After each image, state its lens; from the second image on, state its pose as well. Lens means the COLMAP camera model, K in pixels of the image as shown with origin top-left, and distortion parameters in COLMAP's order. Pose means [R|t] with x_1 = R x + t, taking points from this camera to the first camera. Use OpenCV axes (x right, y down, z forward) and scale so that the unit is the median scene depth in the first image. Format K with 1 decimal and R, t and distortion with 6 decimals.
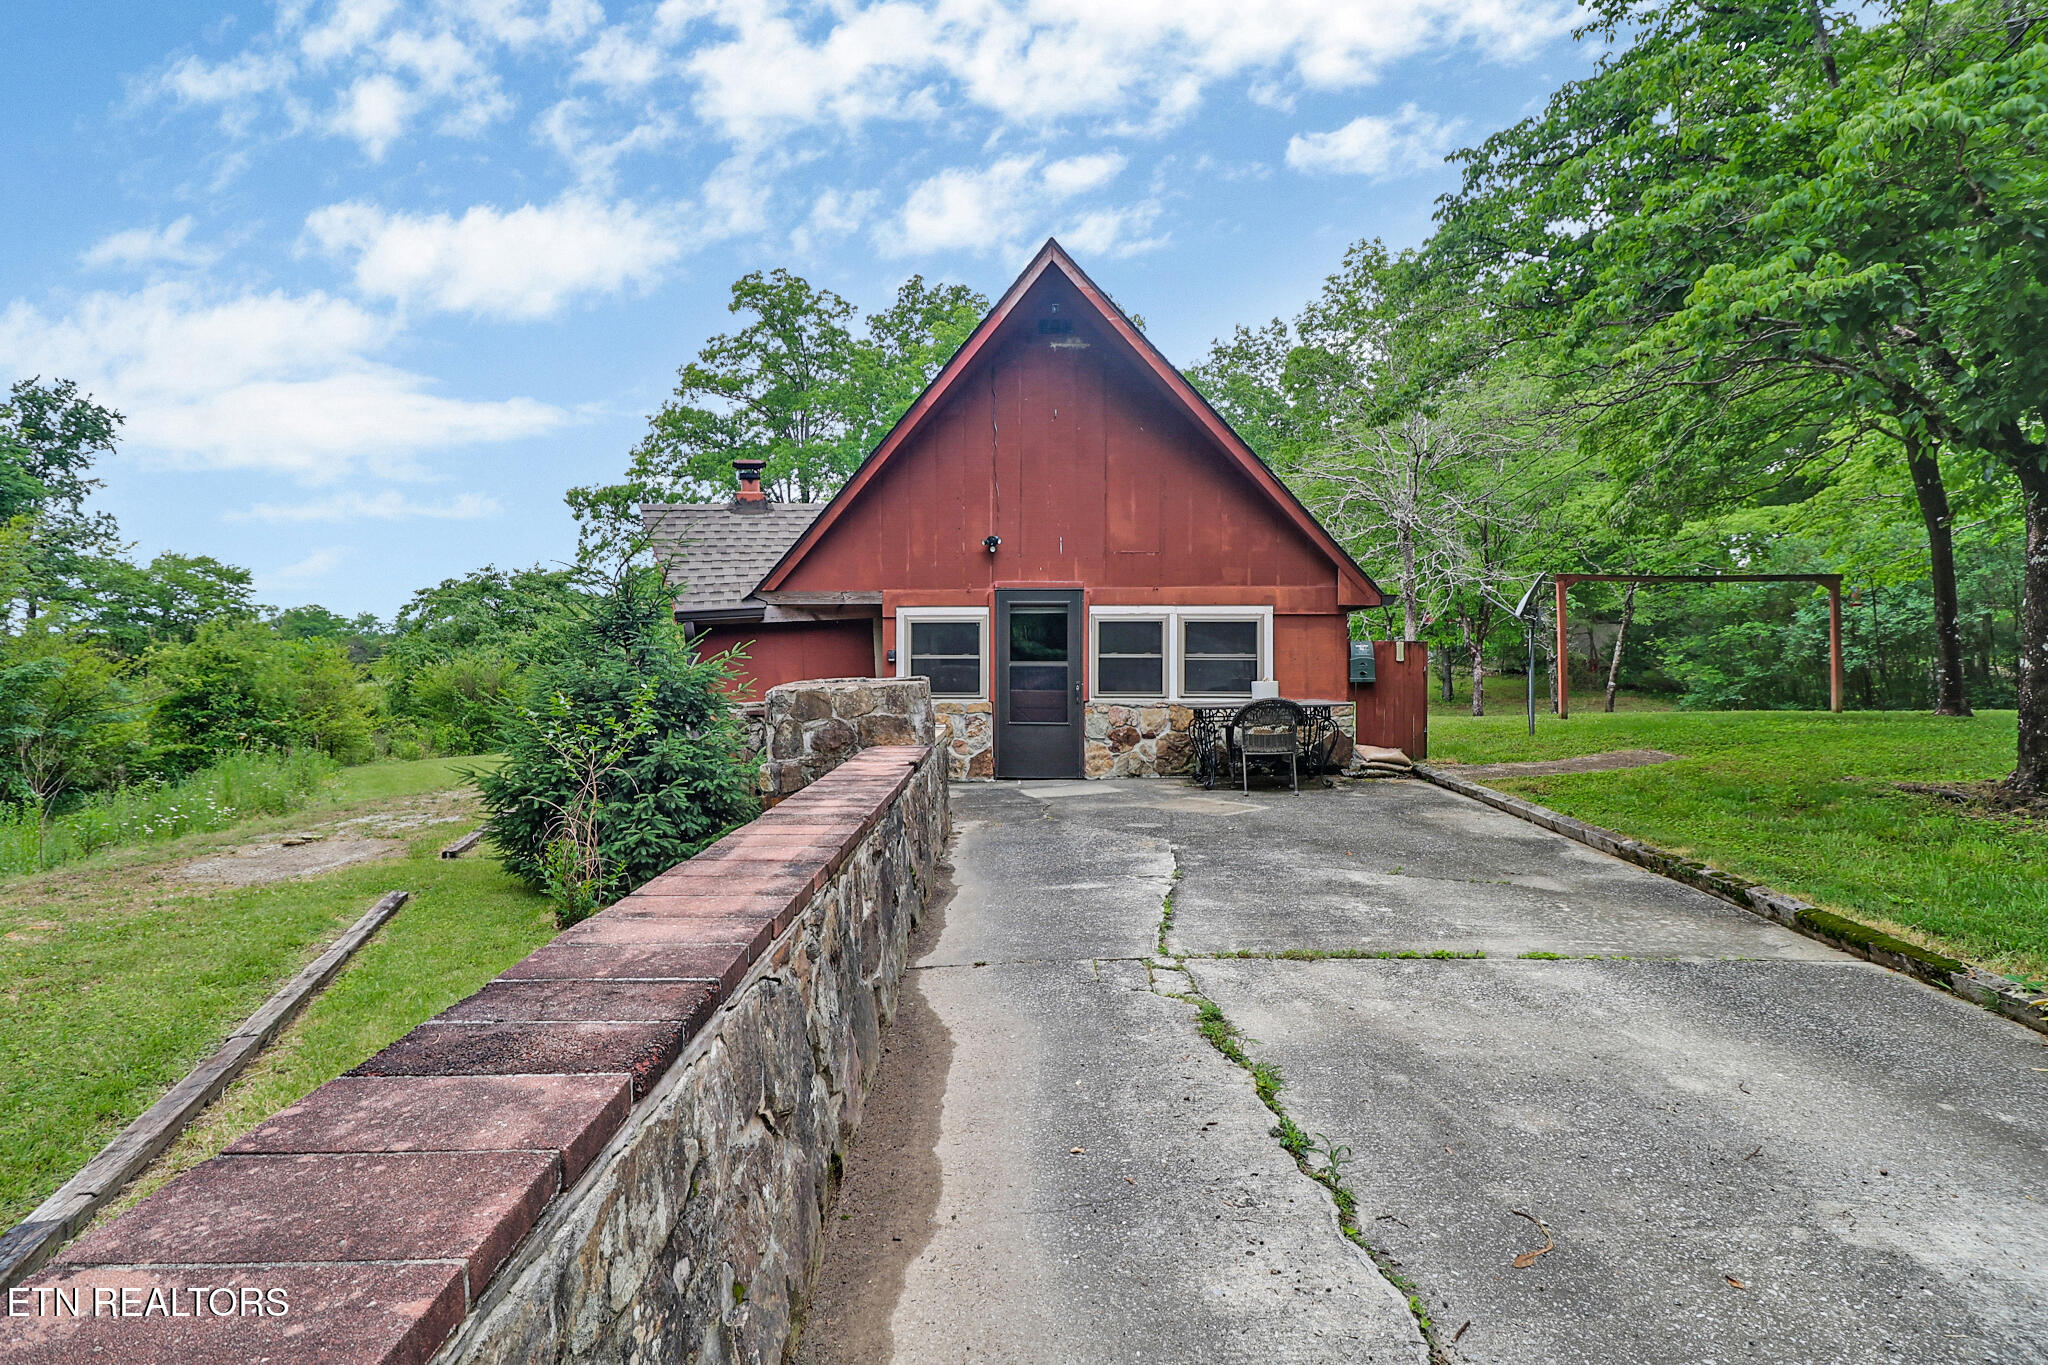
lens RADIAL K [[980.6, 0, 1012.8], [0, 980.6, 658.4], [0, 0, 1]] dist [-0.009029, -0.001274]
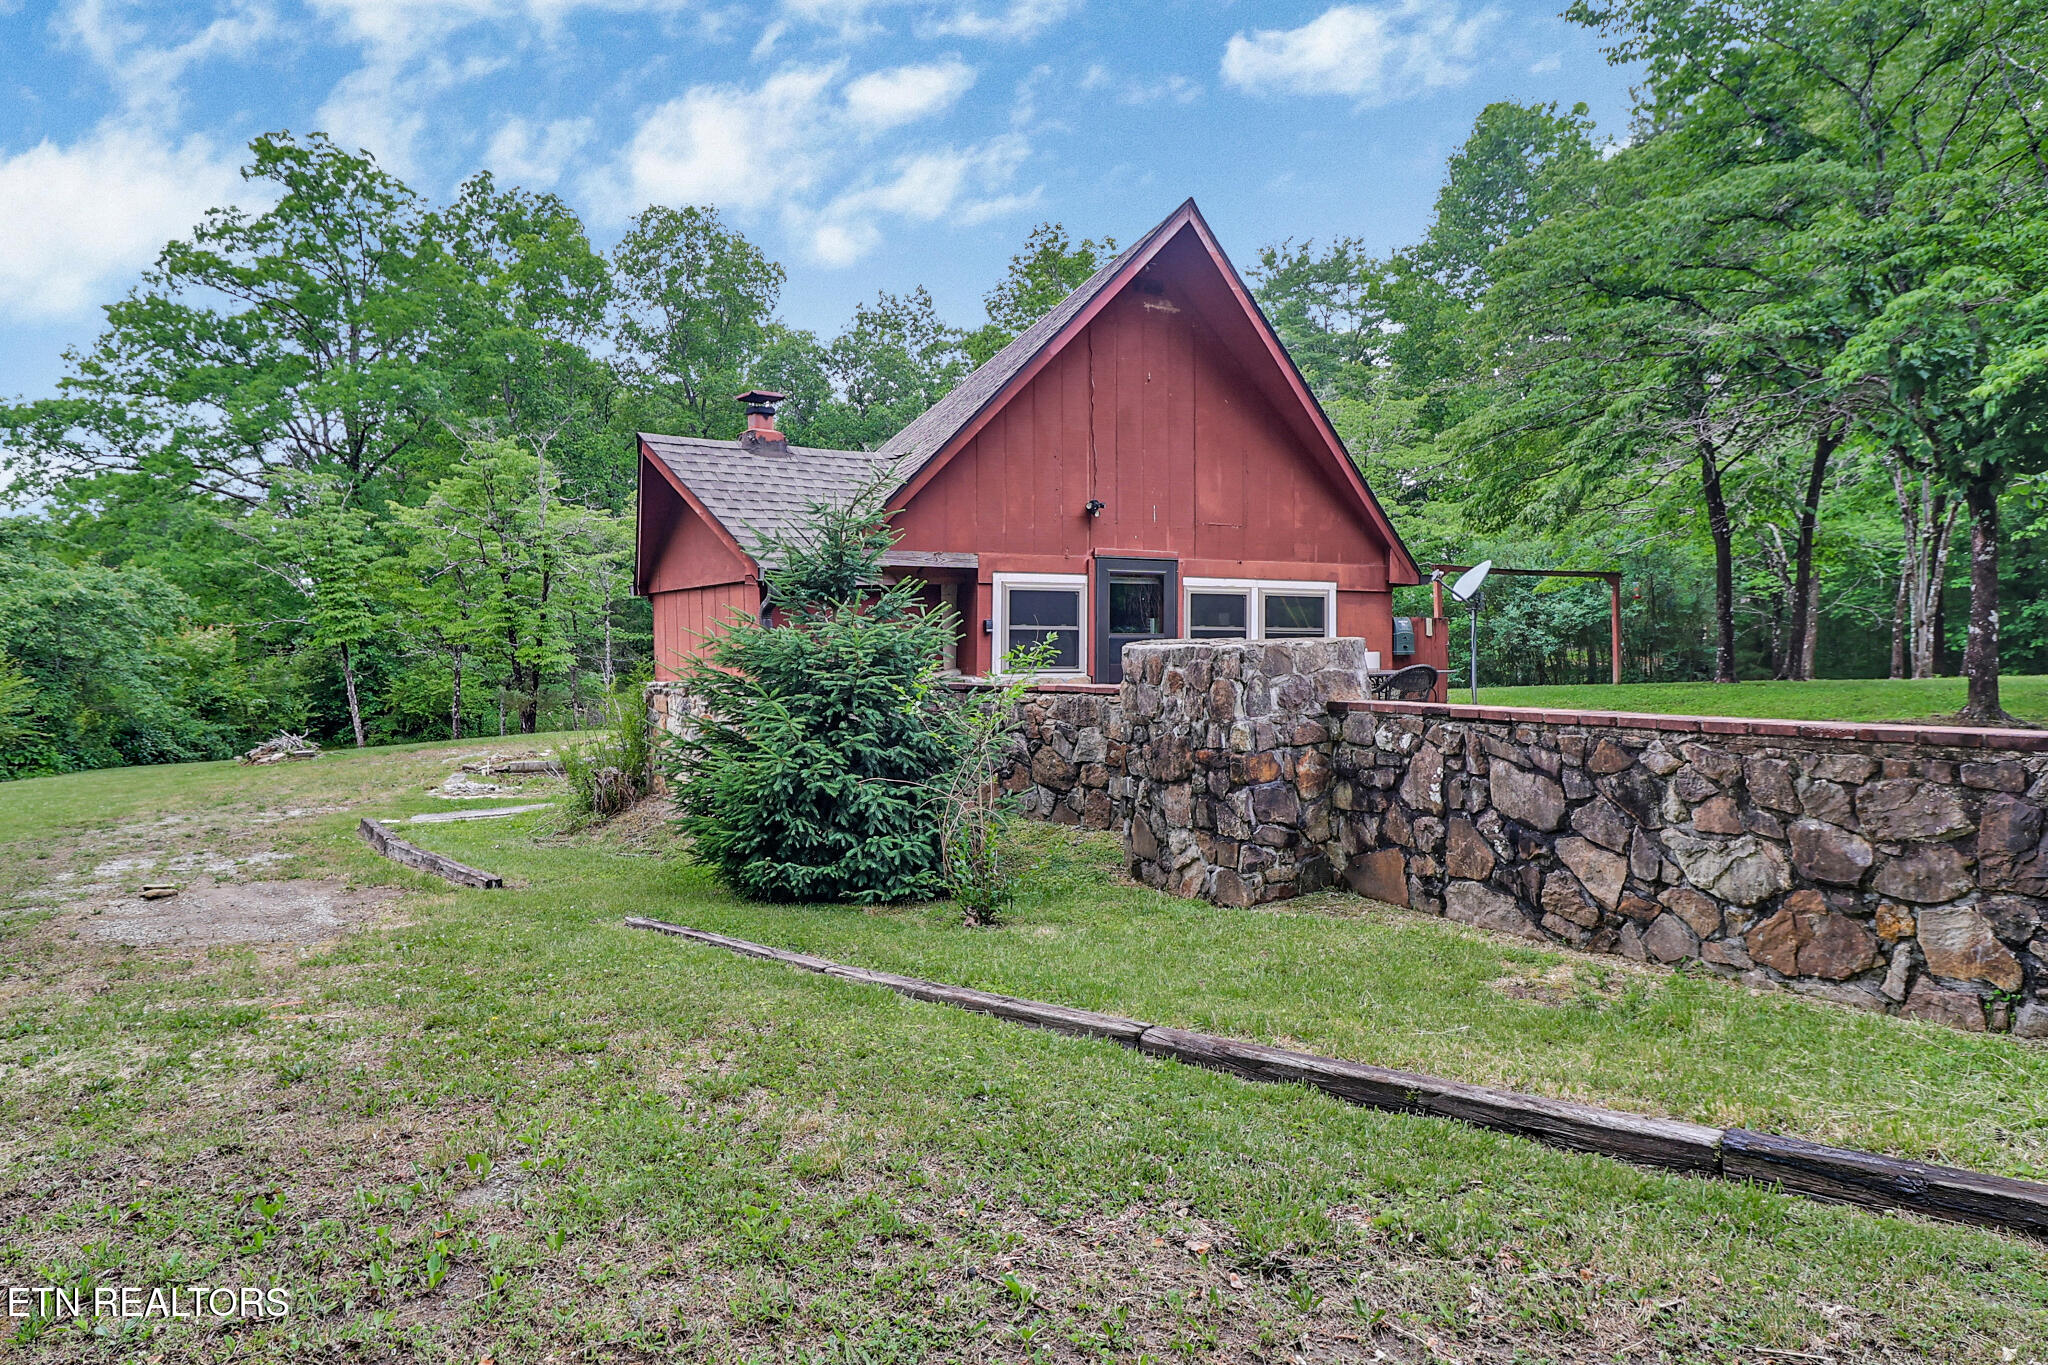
lens RADIAL K [[1097.3, 0, 1013.6], [0, 1097.3, 661.3], [0, 0, 1]] dist [-0.008245, -0.001734]
pose [[0.908342, -0.001036, 0.418228, -0.528045], [-0.000454, 0.999994, 0.003464, 0.026621], [-0.418229, -0.003336, 0.908335, 0.074089]]
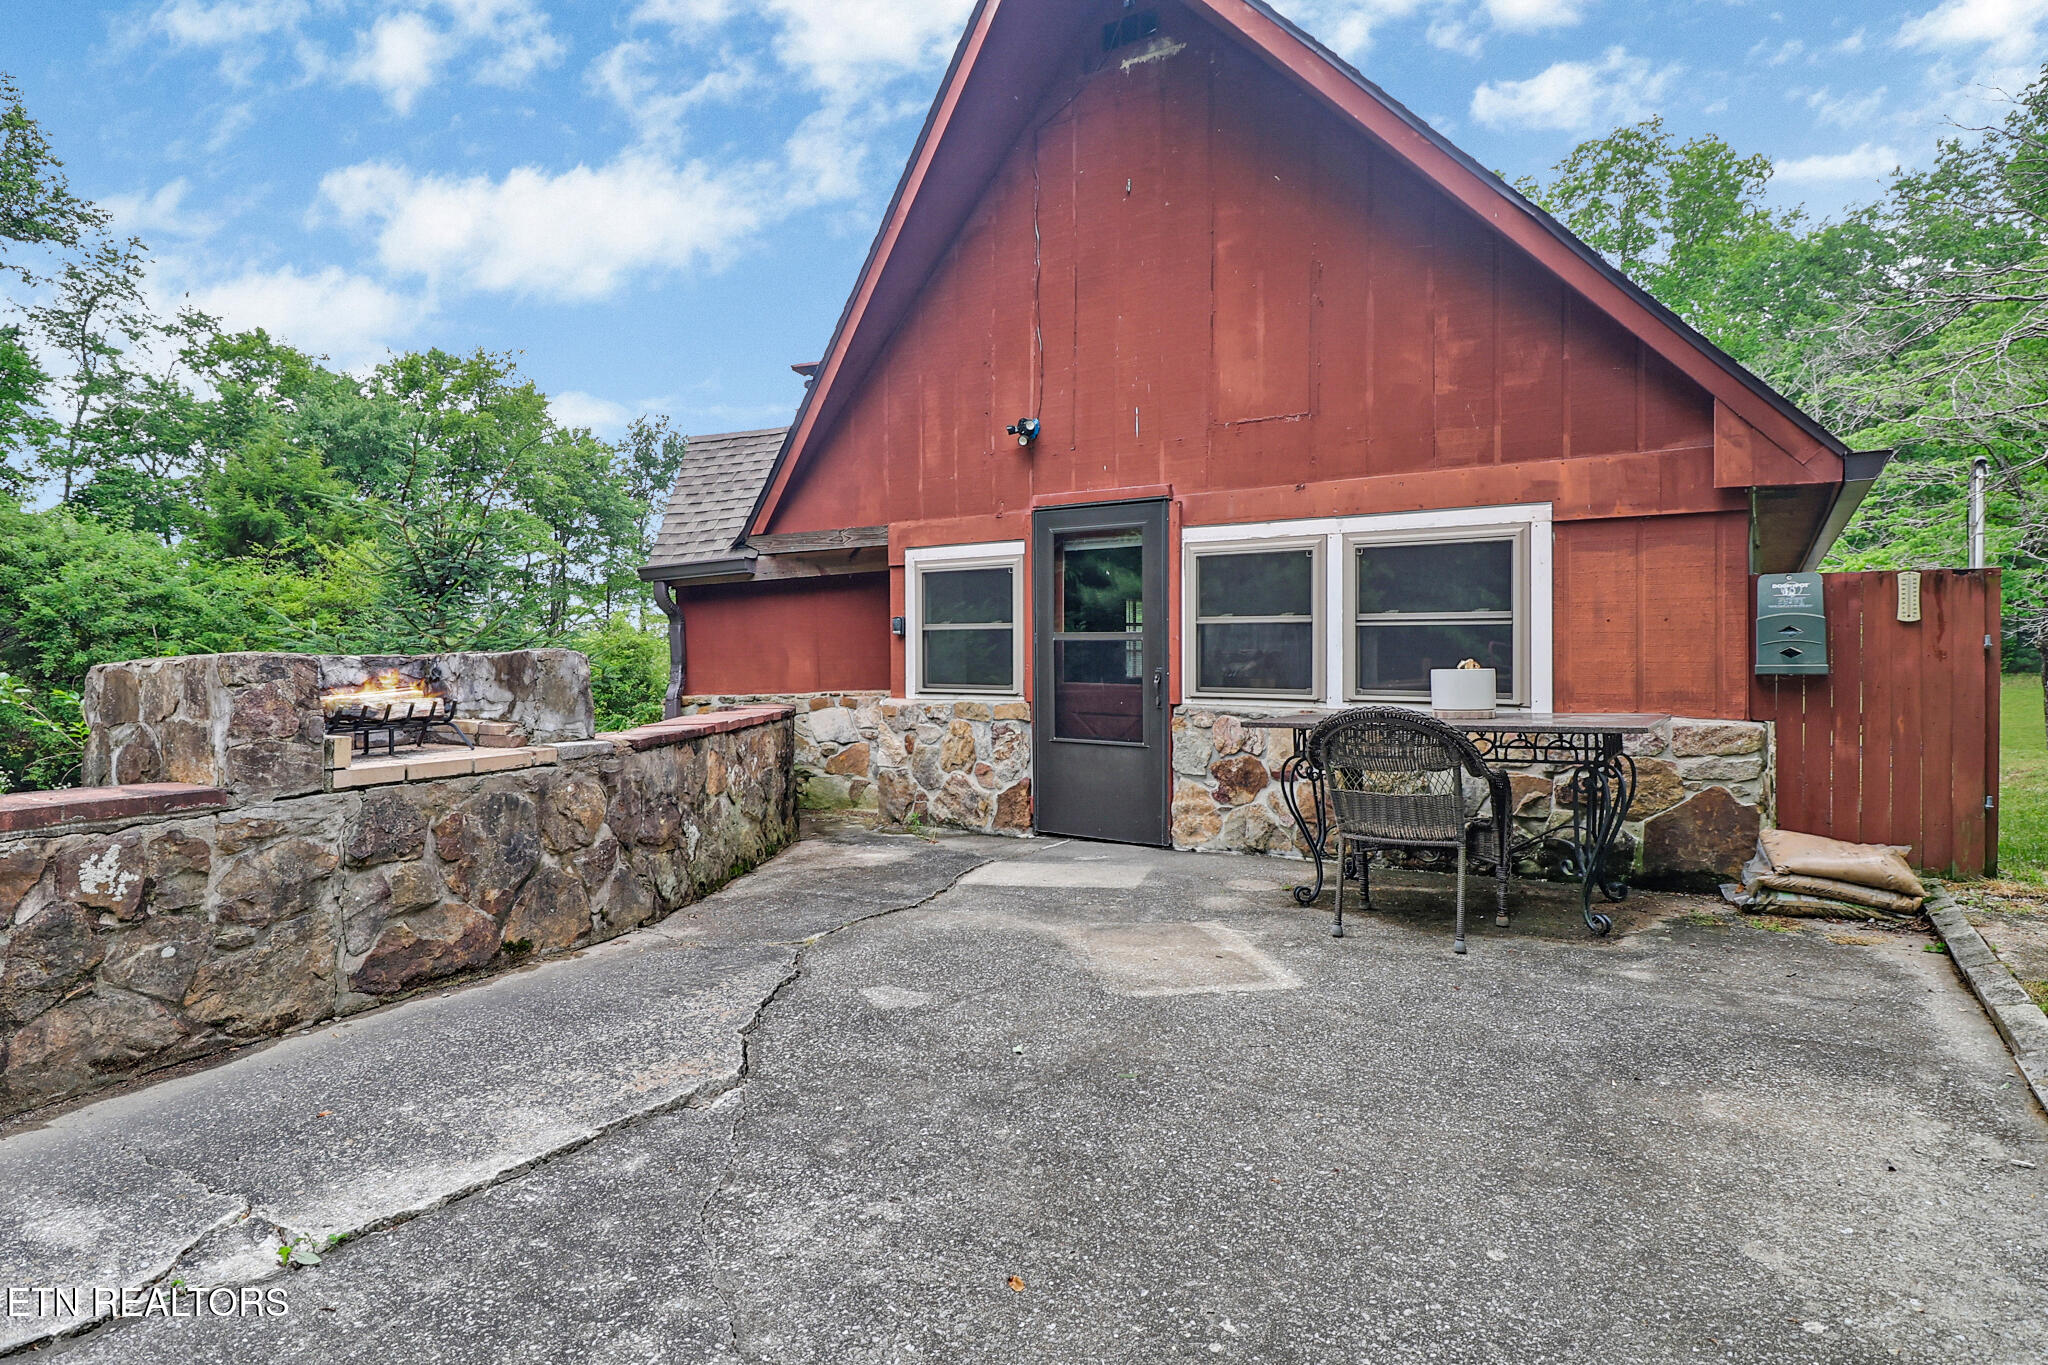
lens RADIAL K [[1066.6, 0, 1014.1], [0, 1066.6, 655.3], [0, 0, 1]] dist [-0.006839, -0.000978]
pose [[0.864820, 0.001421, -0.502080, 0.290198], [0.000478, 0.999993, 0.003654, 0.014133], [0.502082, -0.003401, 0.864813, 0.443100]]
